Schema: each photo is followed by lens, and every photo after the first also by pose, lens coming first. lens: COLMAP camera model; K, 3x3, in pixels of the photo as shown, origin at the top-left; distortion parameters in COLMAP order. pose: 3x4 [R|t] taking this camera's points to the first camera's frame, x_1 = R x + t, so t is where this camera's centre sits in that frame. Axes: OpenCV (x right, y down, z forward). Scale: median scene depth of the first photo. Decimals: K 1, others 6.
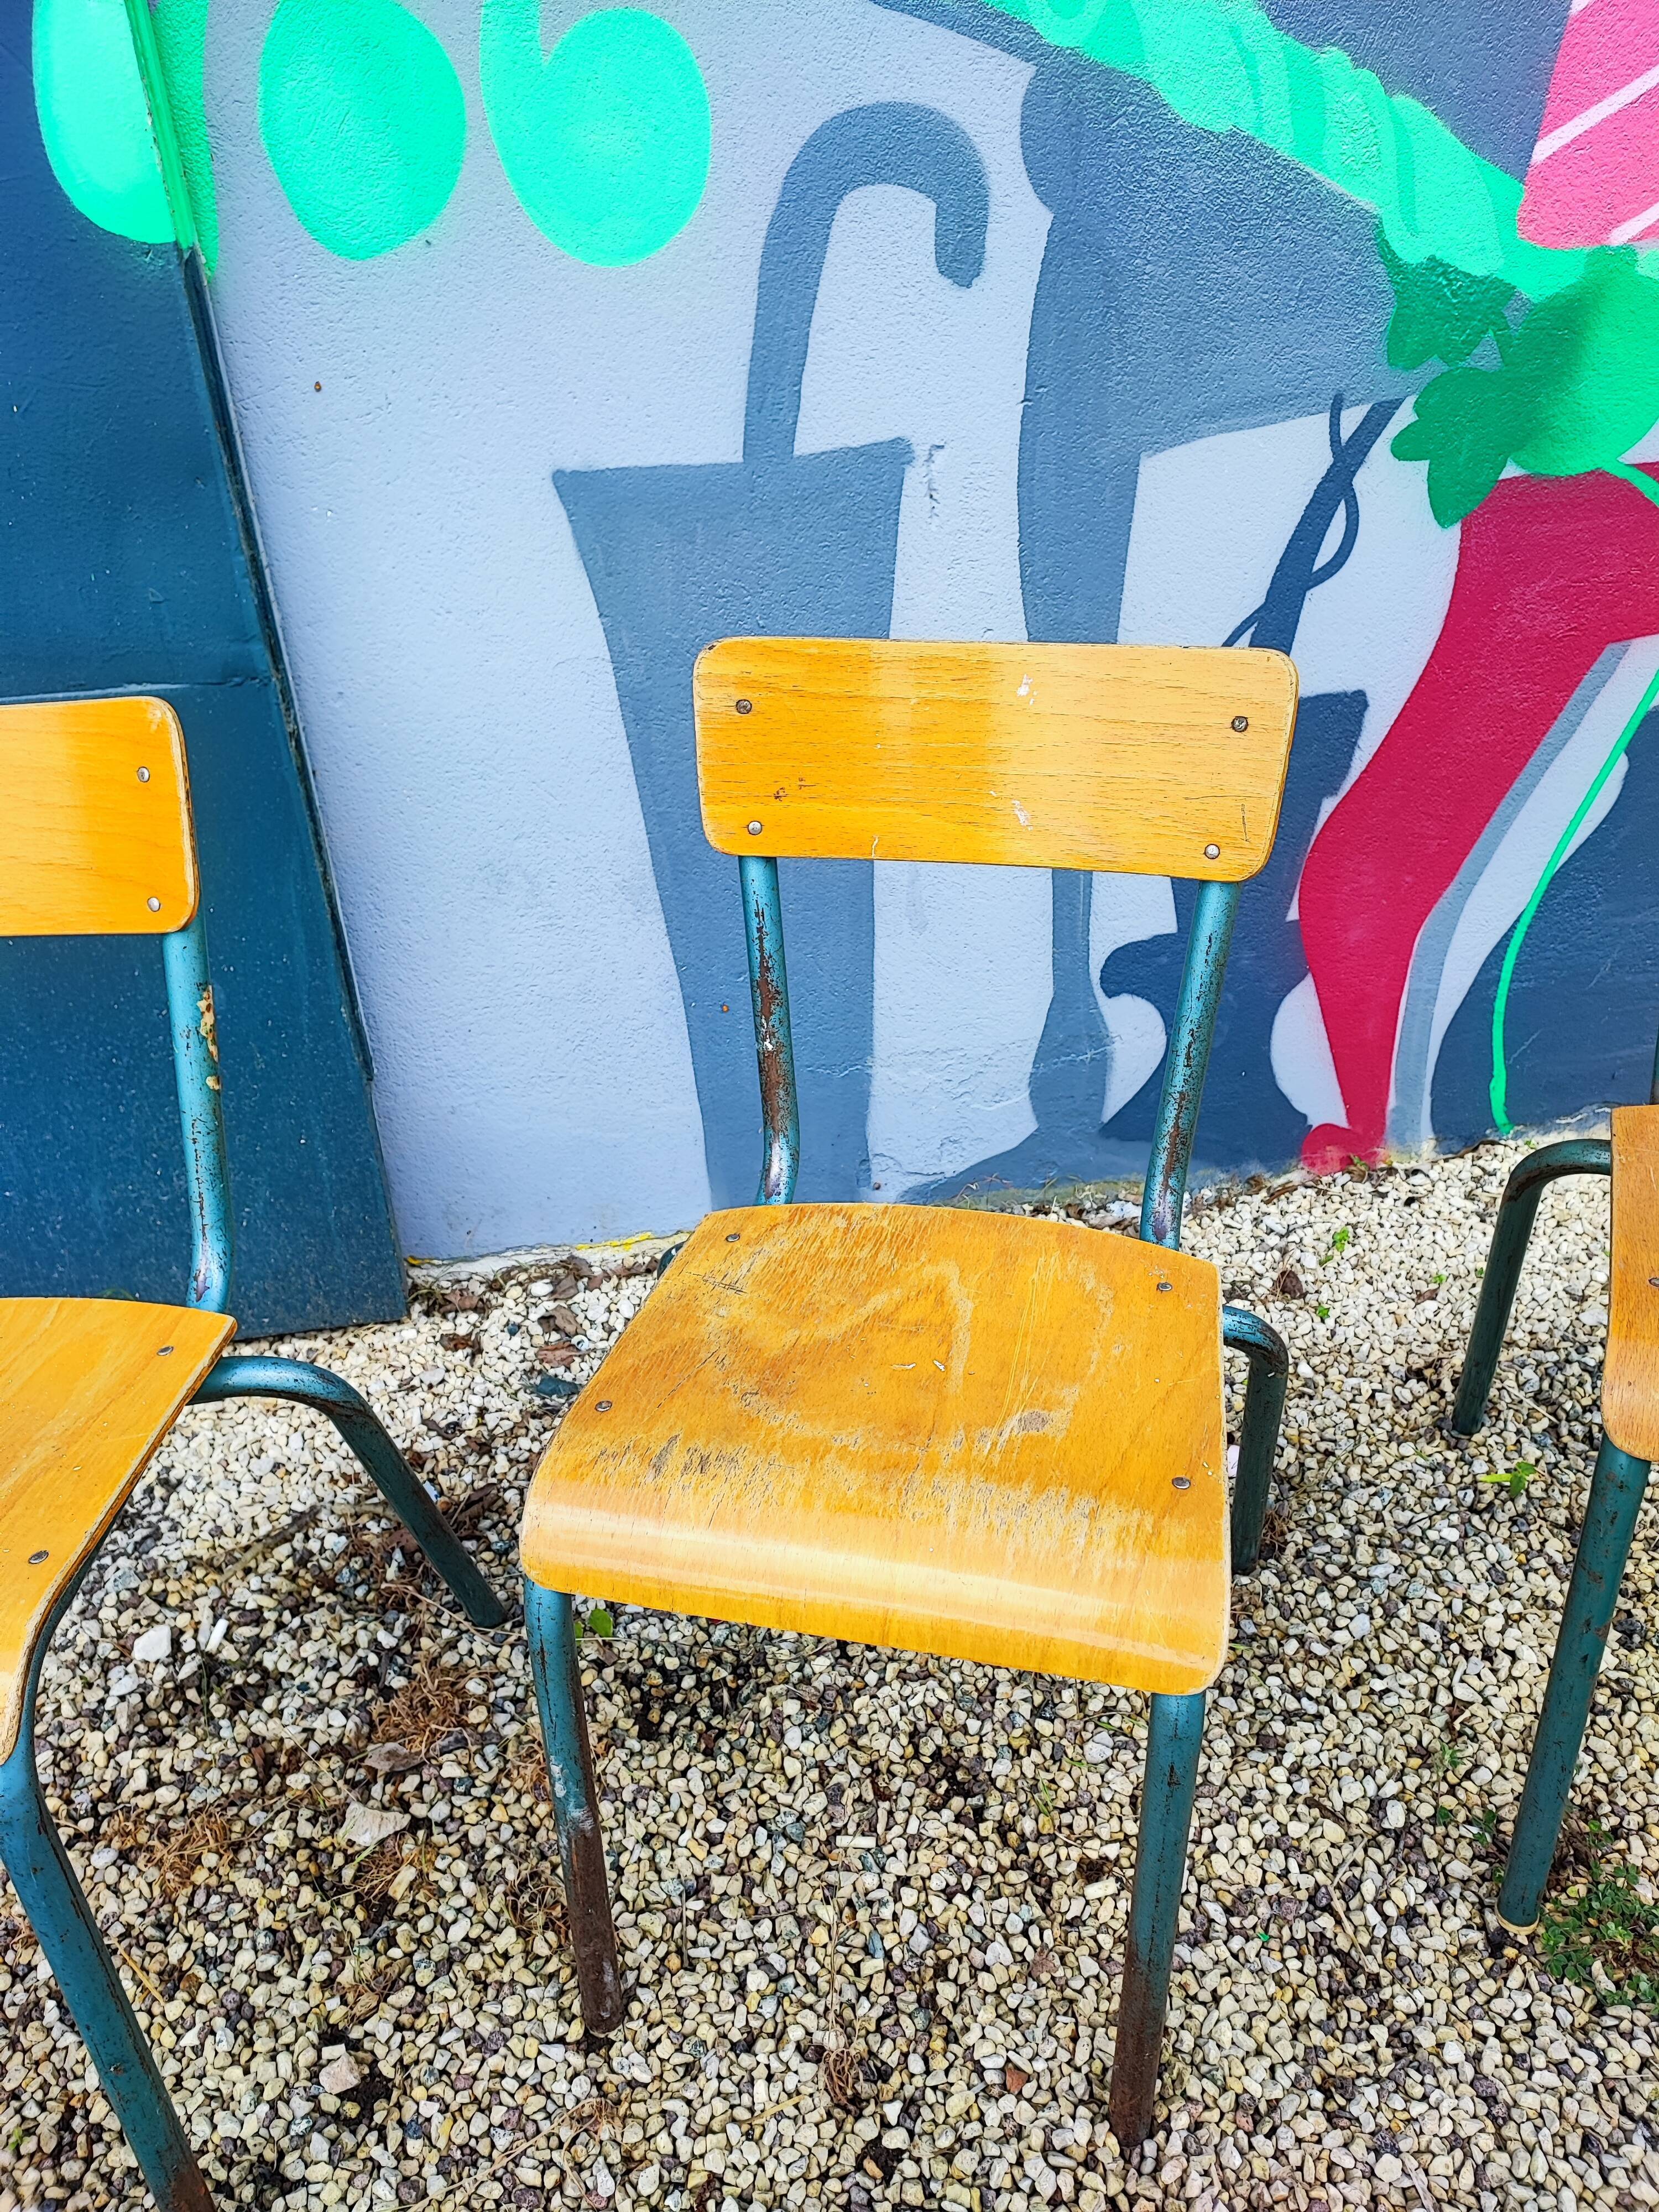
lens RADIAL K [[1593.8, 0, 837.5], [0, 1593.8, 1108.6], [0, 0, 1]] dist [0.059789, -0.068324]
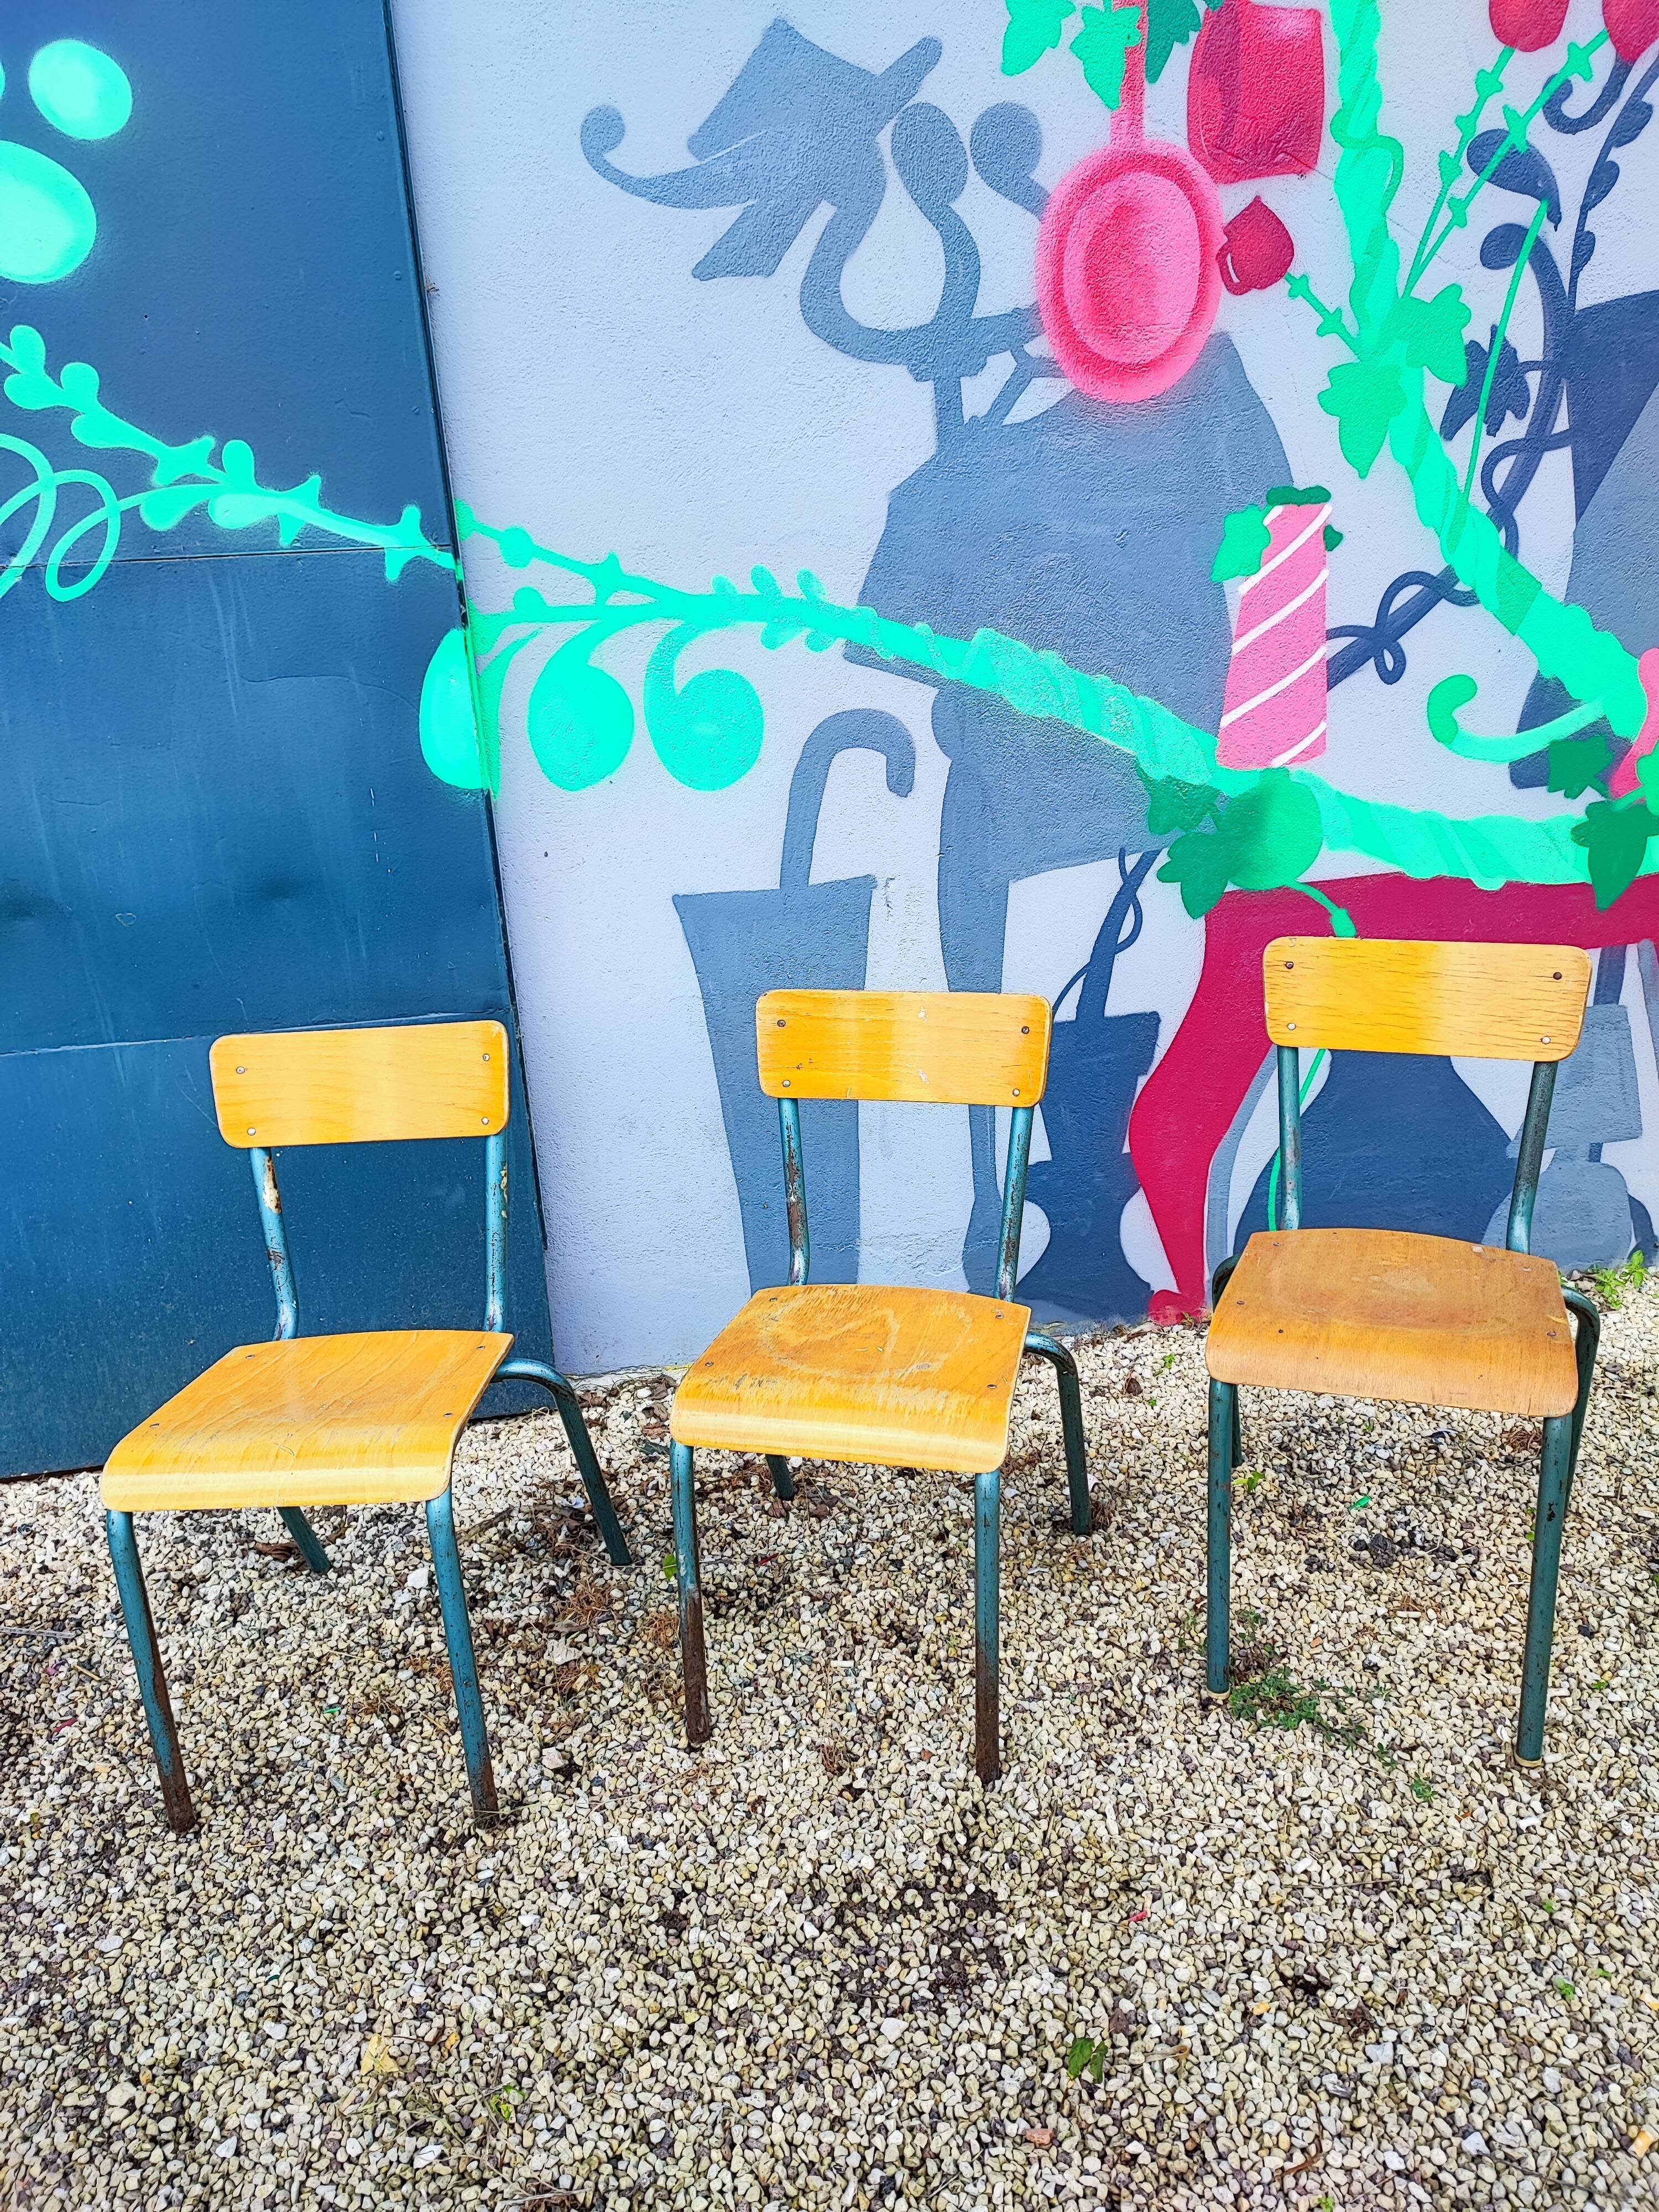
lens RADIAL K [[1593.8, 0, 837.5], [0, 1593.8, 1108.6], [0, 0, 1]] dist [0.059789, -0.068324]
pose [[0.999884, -0.004407, -0.014576, 0.031570], [0.001509, 0.981168, -0.193152, 0.189920], [0.015153, 0.193107, 0.981061, -0.737070]]
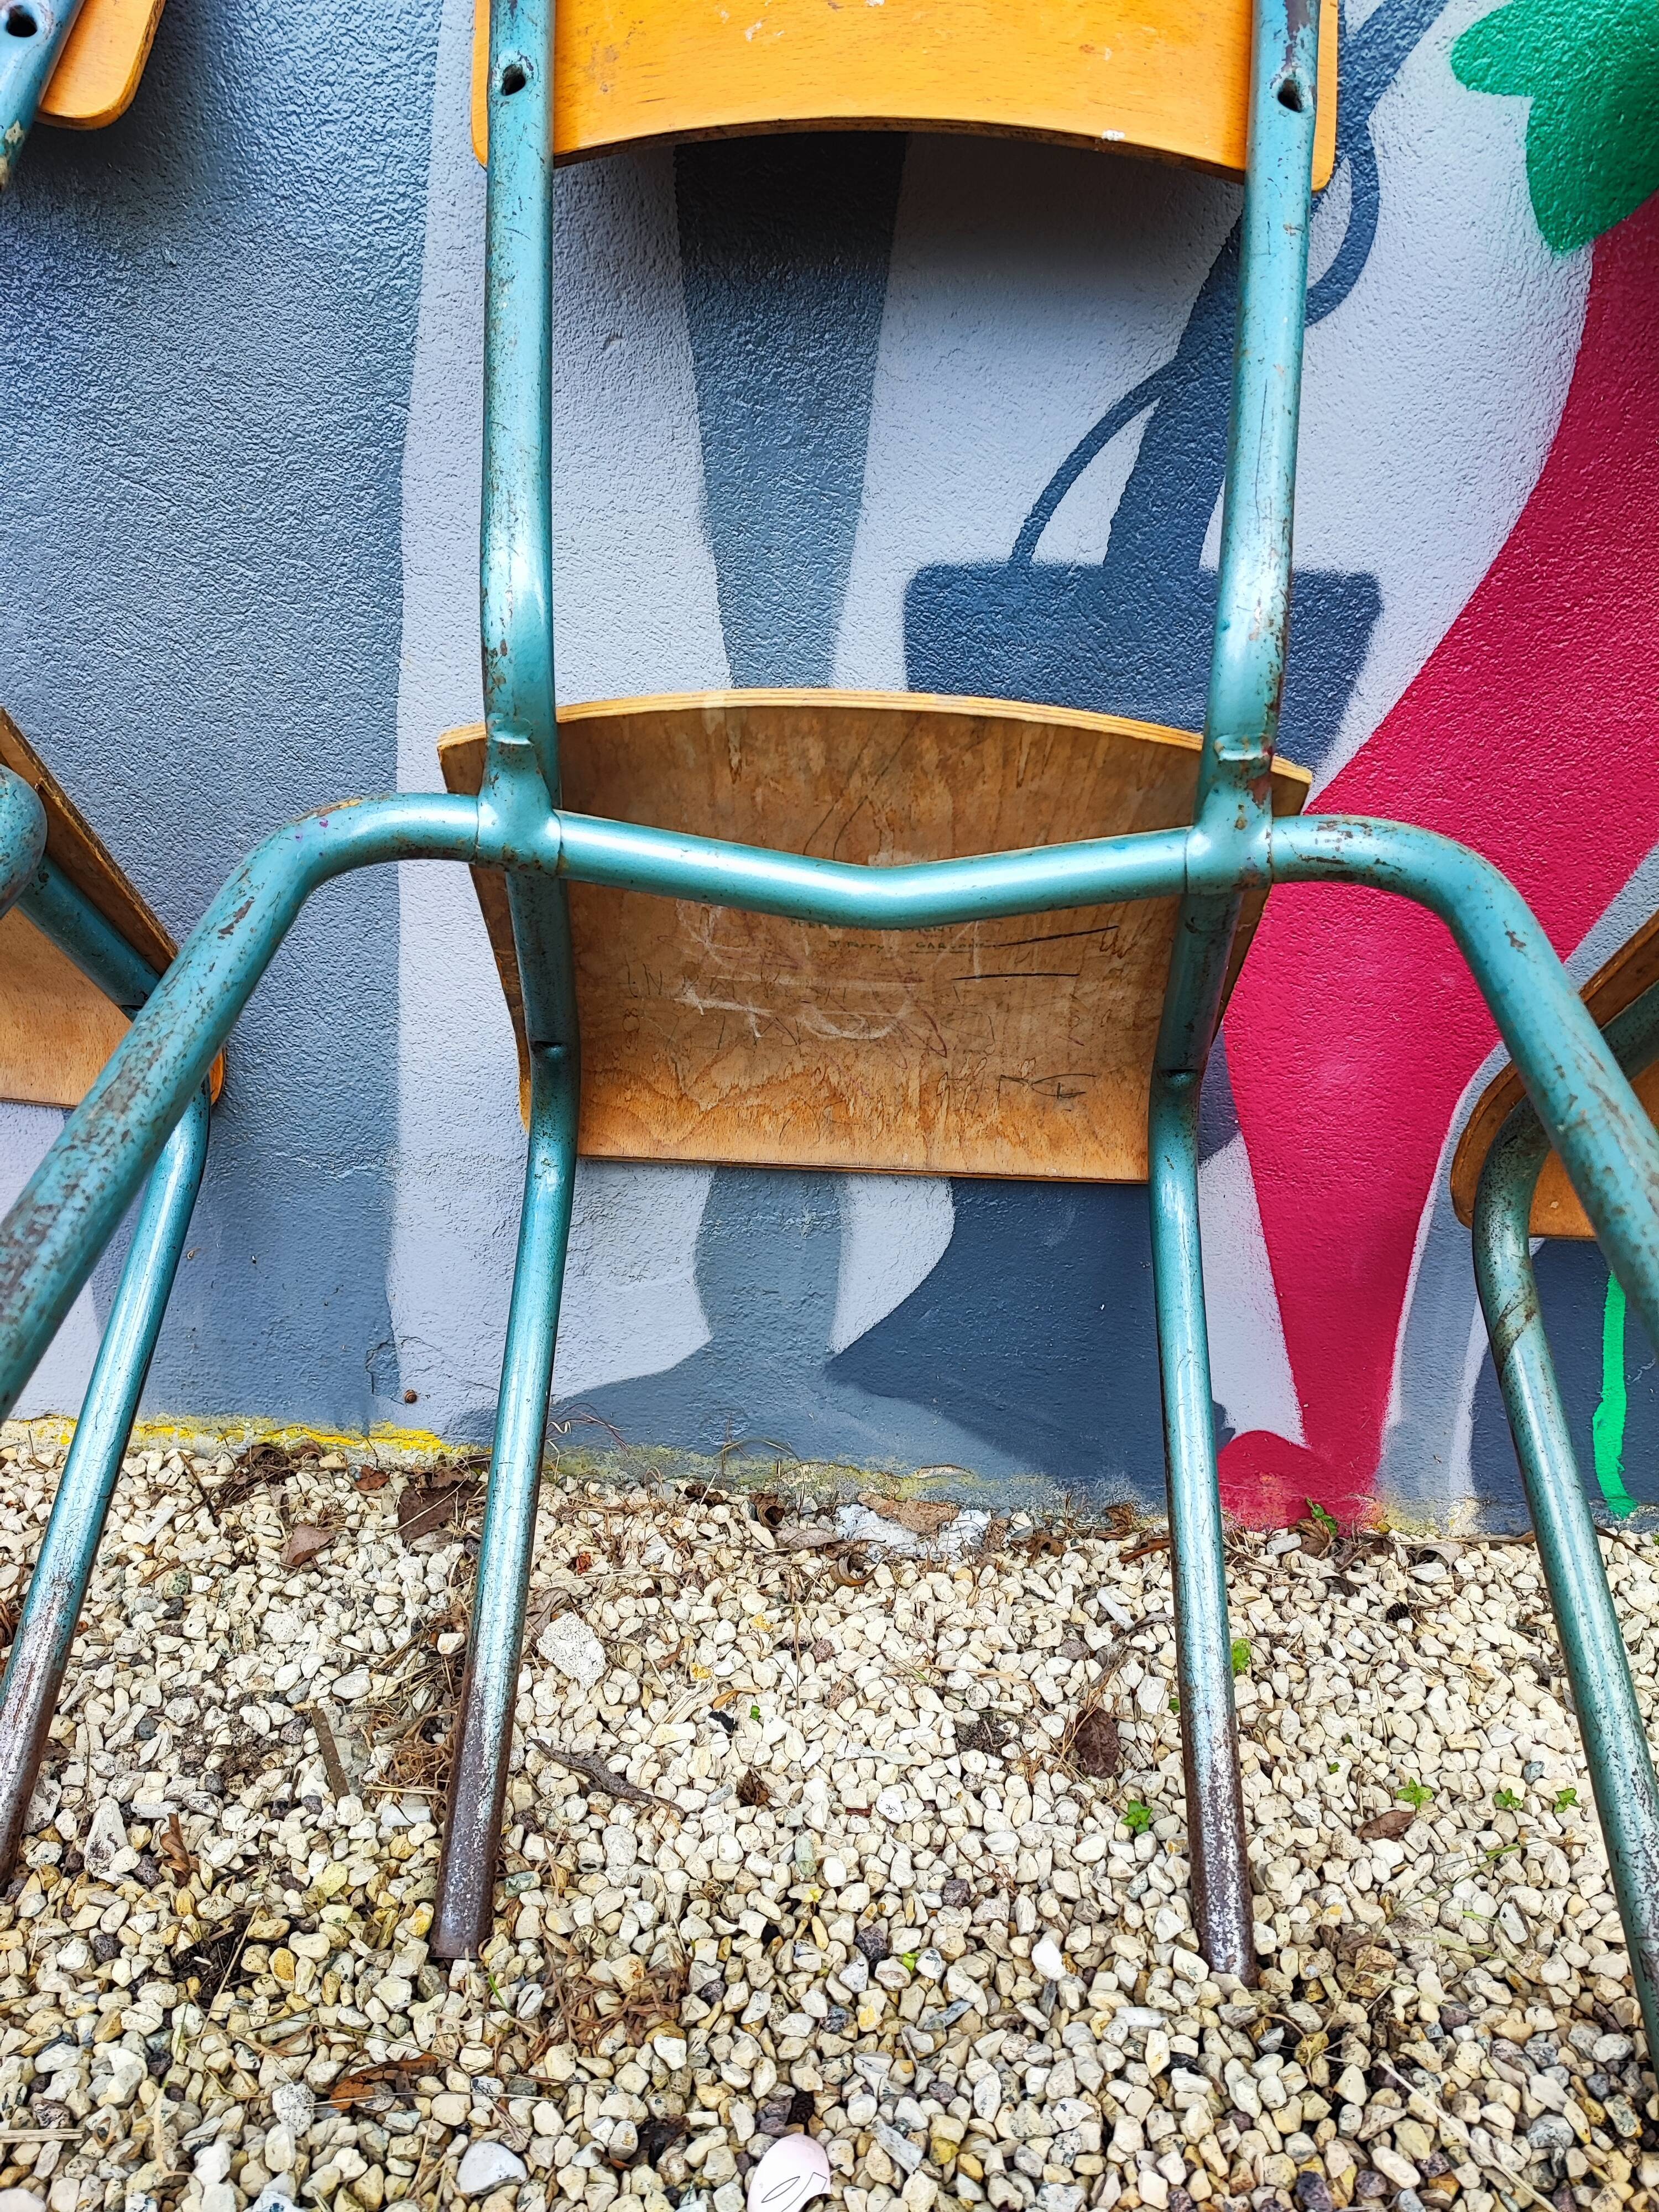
lens RADIAL K [[1602.3, 0, 838.8], [0, 1602.3, 1108.7], [0, 0, 1]] dist [0.050600, -0.063439]
pose [[0.978405, 0.153881, -0.138000, 0.324263], [-0.173016, 0.974994, -0.139471, 0.004998], [0.113087, 0.160336, 0.980563, 0.636836]]
